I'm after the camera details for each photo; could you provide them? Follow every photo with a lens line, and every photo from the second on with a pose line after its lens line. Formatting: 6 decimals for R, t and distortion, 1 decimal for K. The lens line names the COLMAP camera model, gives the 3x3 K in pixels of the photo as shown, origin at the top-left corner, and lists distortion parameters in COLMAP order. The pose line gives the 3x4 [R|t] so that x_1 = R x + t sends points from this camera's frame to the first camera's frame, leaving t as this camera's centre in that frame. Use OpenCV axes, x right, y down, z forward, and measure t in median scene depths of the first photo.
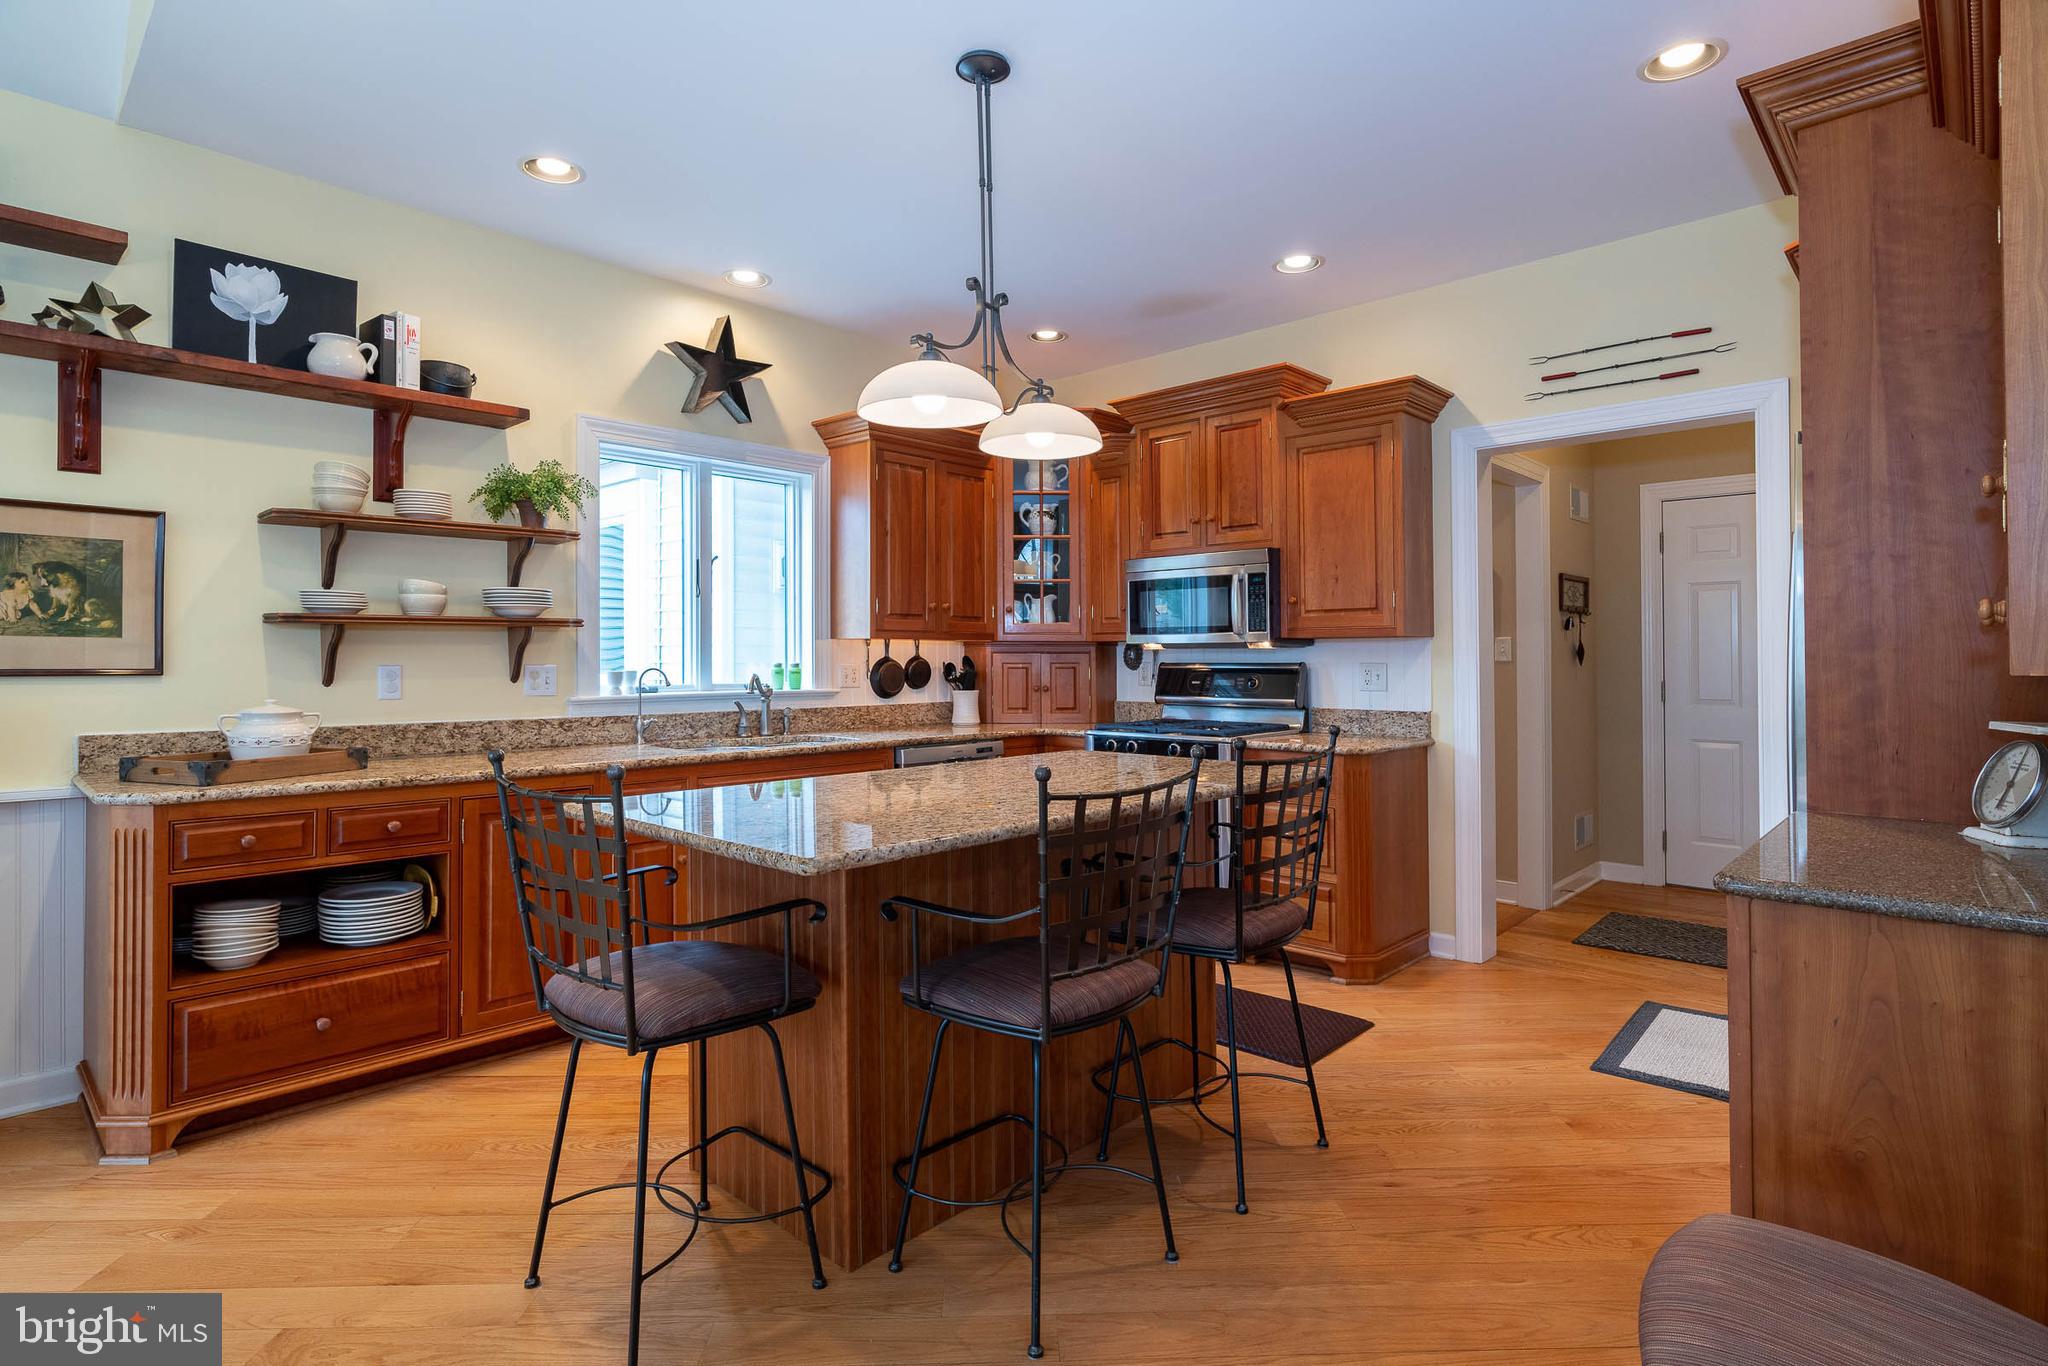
lens RADIAL K [[1037.0, 0, 1026.2], [0, 1037.0, 652.3], [0, 0, 1]] dist [-0.016116, 0.010933]
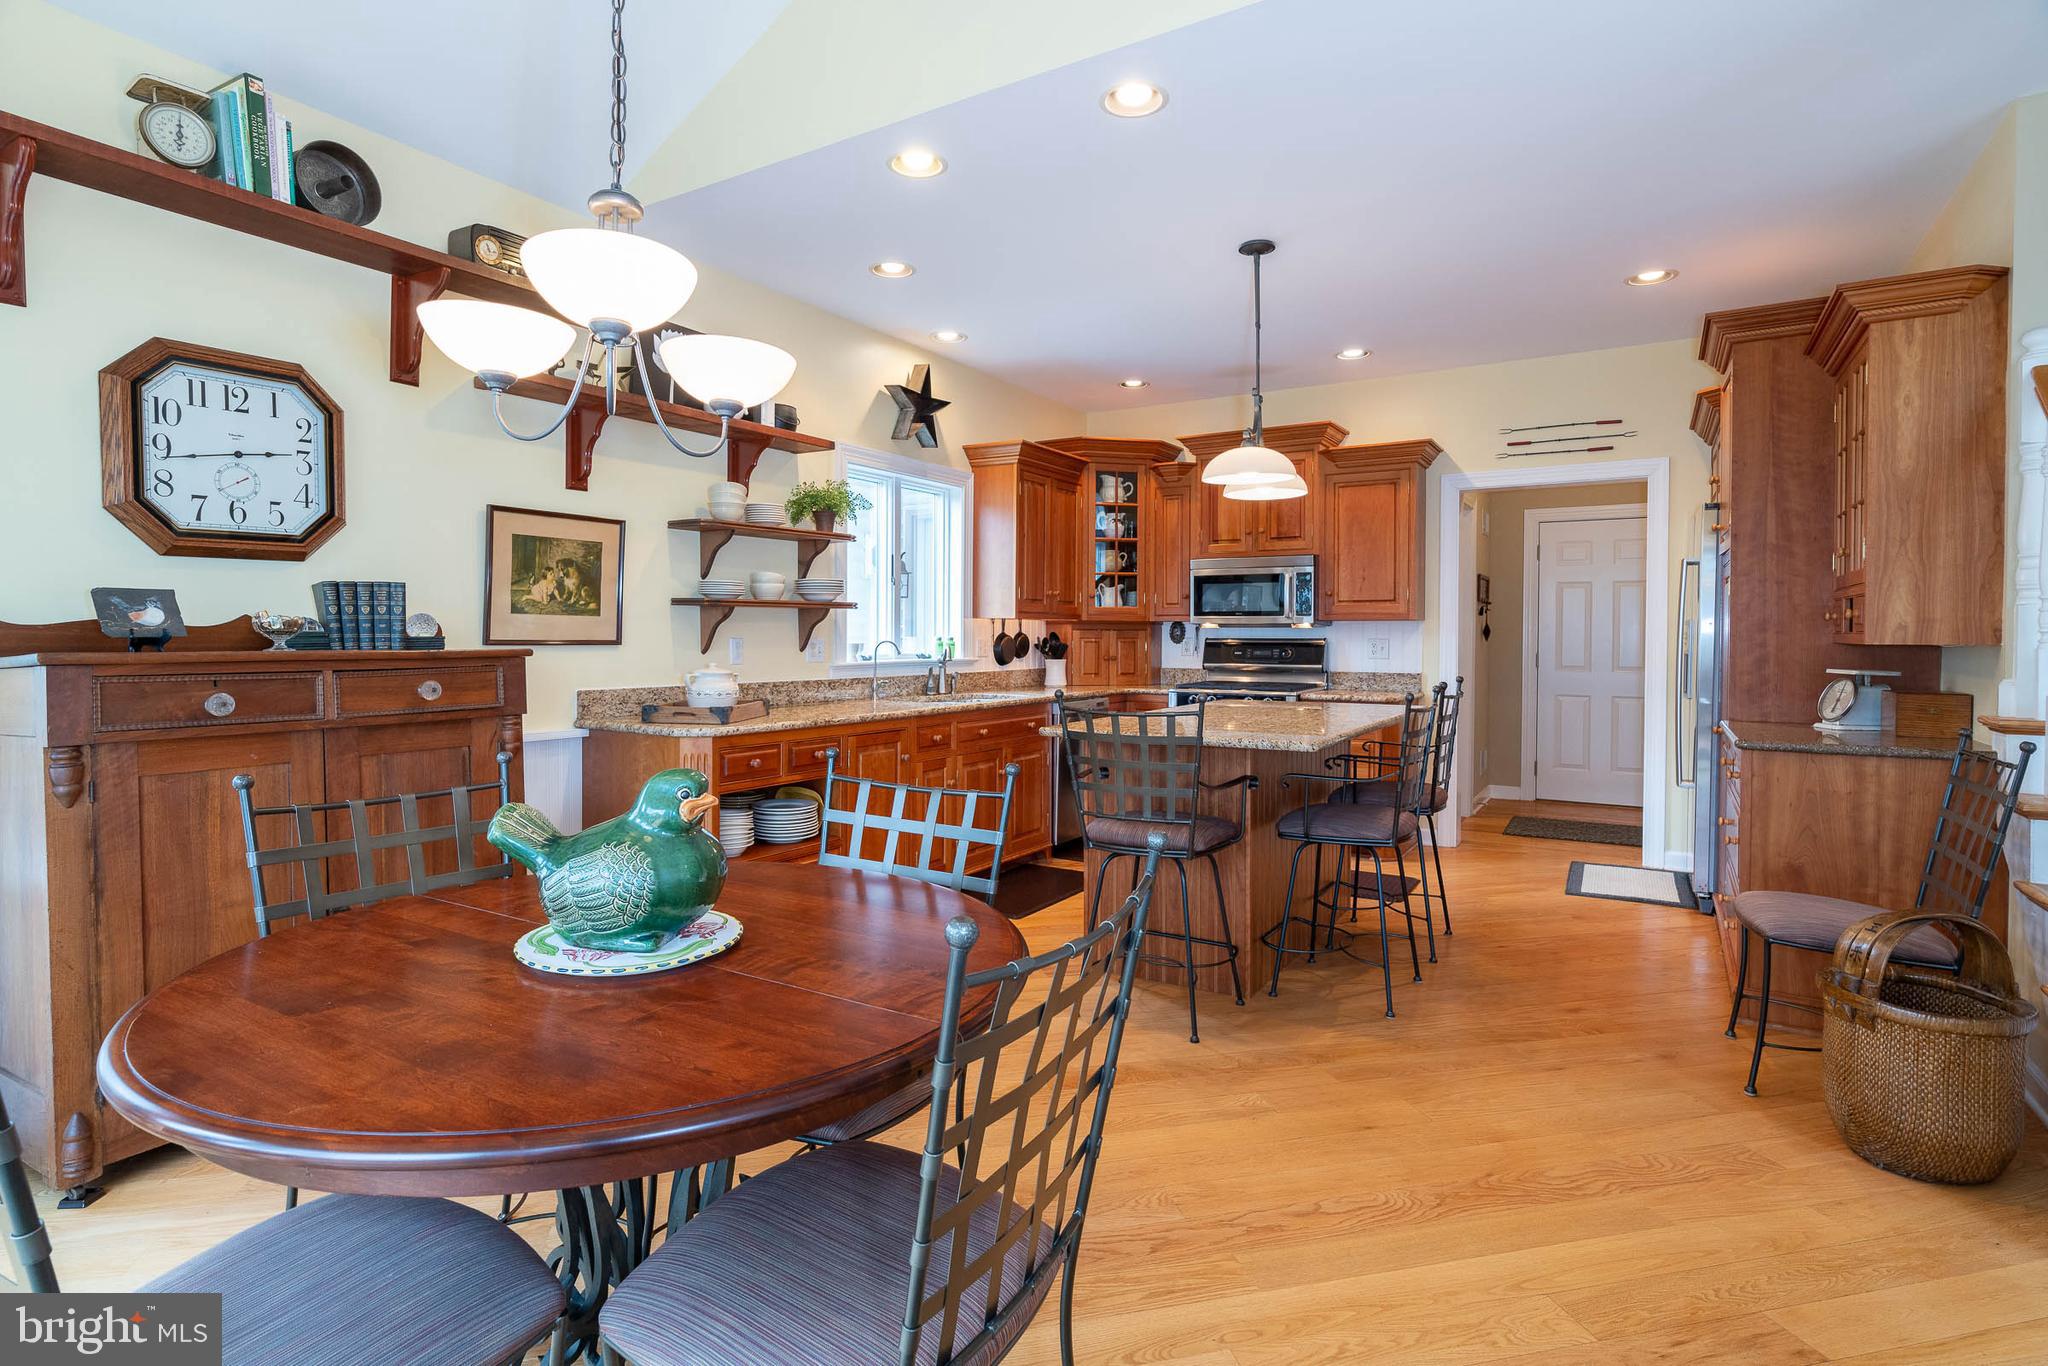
lens RADIAL K [[1034.2, 0, 1014.5], [0, 1034.2, 655.3], [0, 0, 1]] dist [-0.010965, 0.007875]
pose [[0.980650, -0.000122, 0.195771, -0.608830], [-0.005070, 0.999649, 0.026022, -0.001291], [-0.195706, -0.026511, 0.980304, -0.390361]]
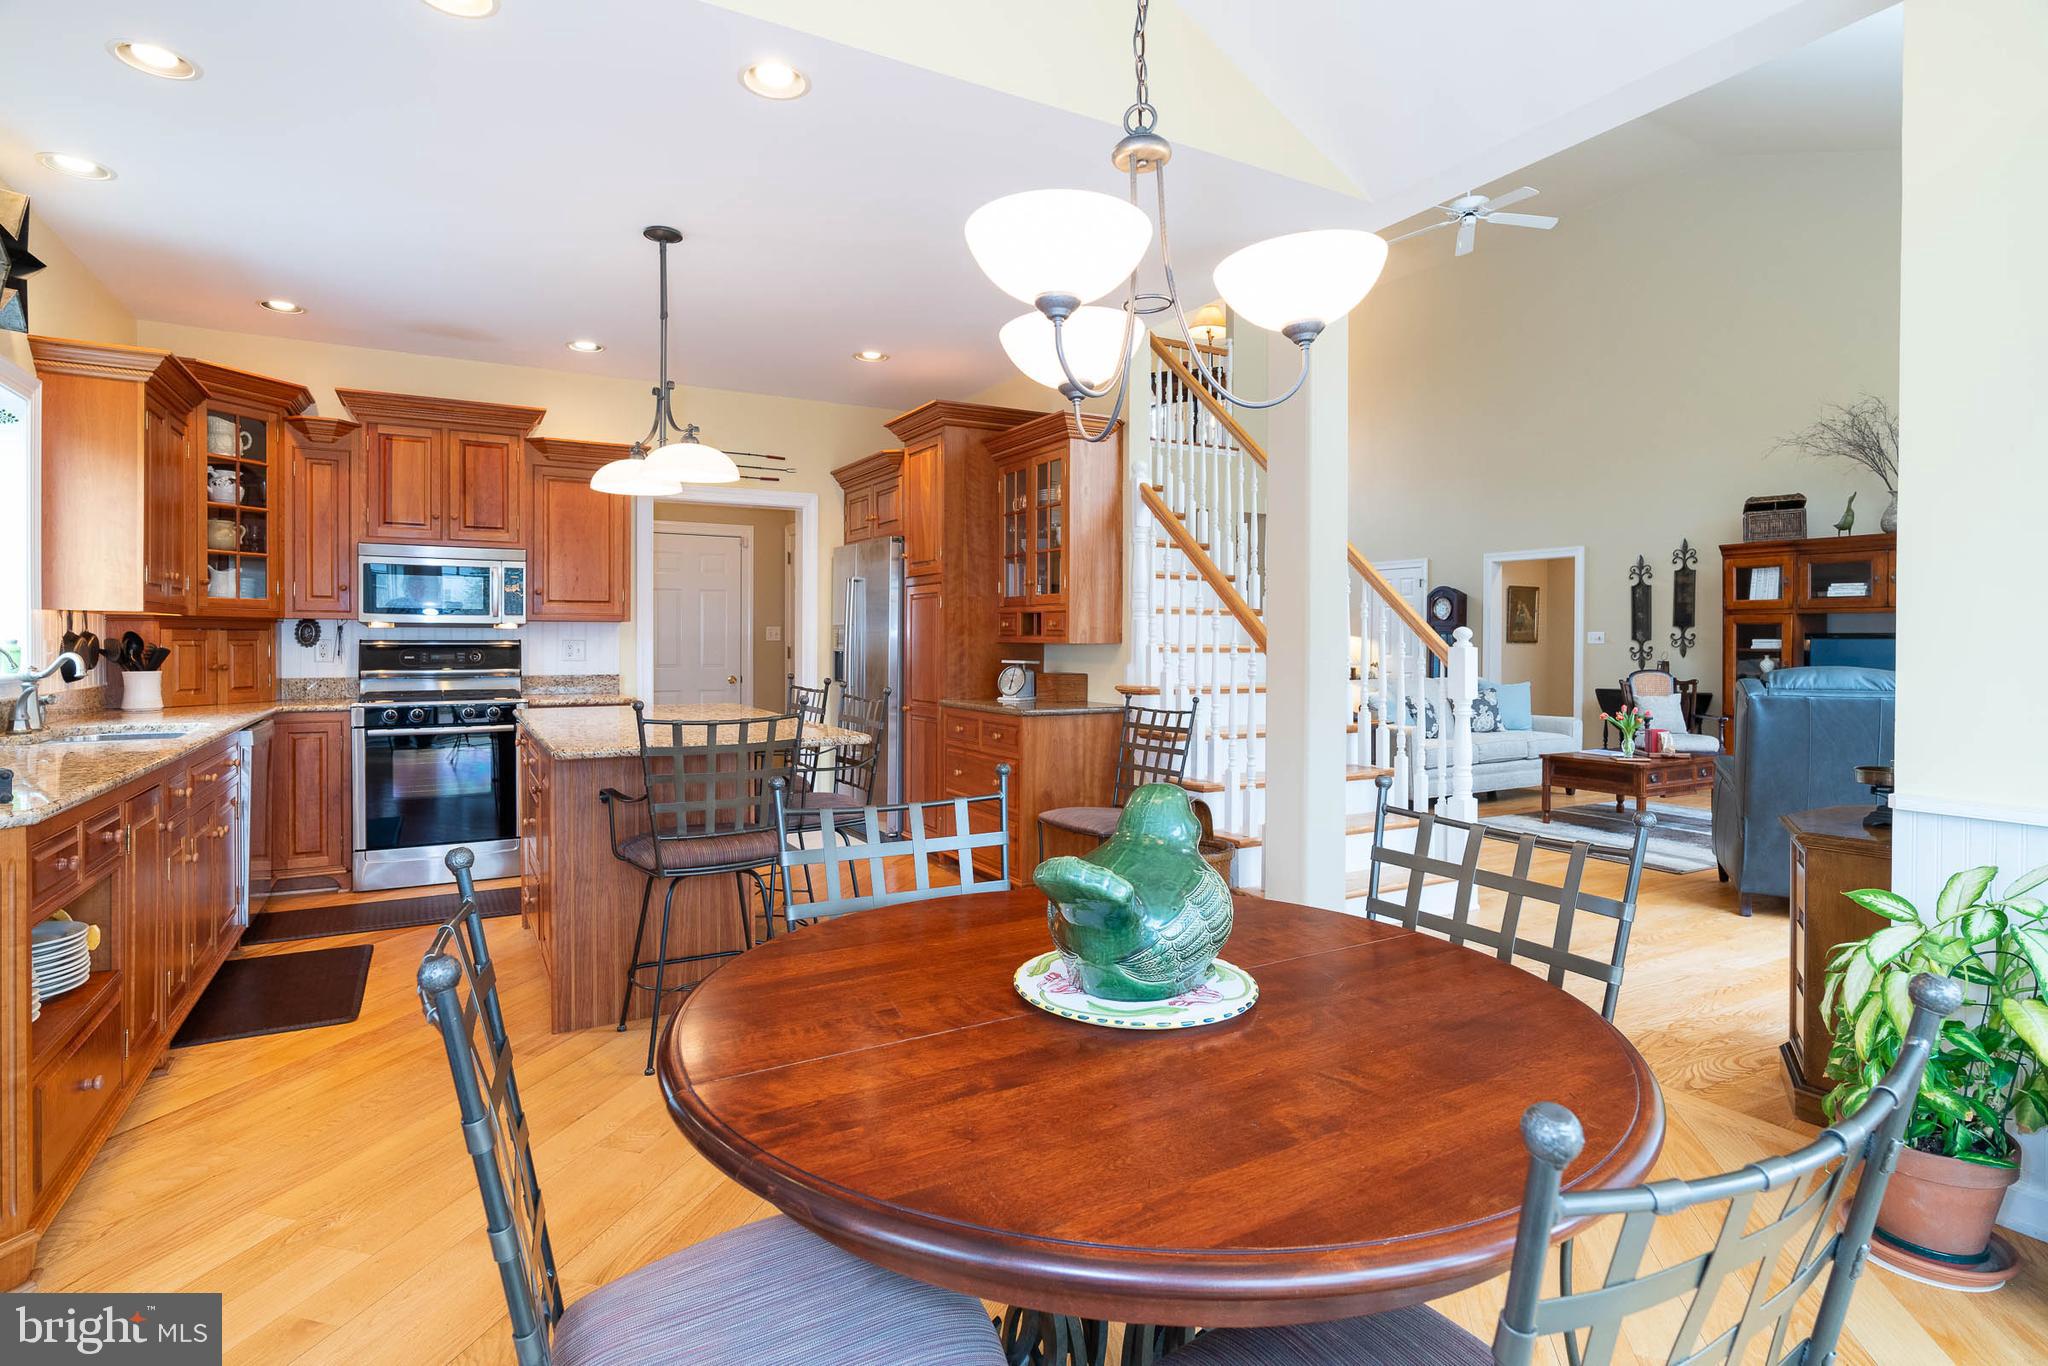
lens RADIAL K [[1034.2, 0, 1014.5], [0, 1034.2, 655.3], [0, 0, 1]] dist [-0.010965, 0.007875]
pose [[0.297008, -0.013272, 0.954783, -1.147057], [-0.009580, 0.999812, 0.016879, 0.002896], [-0.954827, -0.014160, 0.296825, 0.067848]]
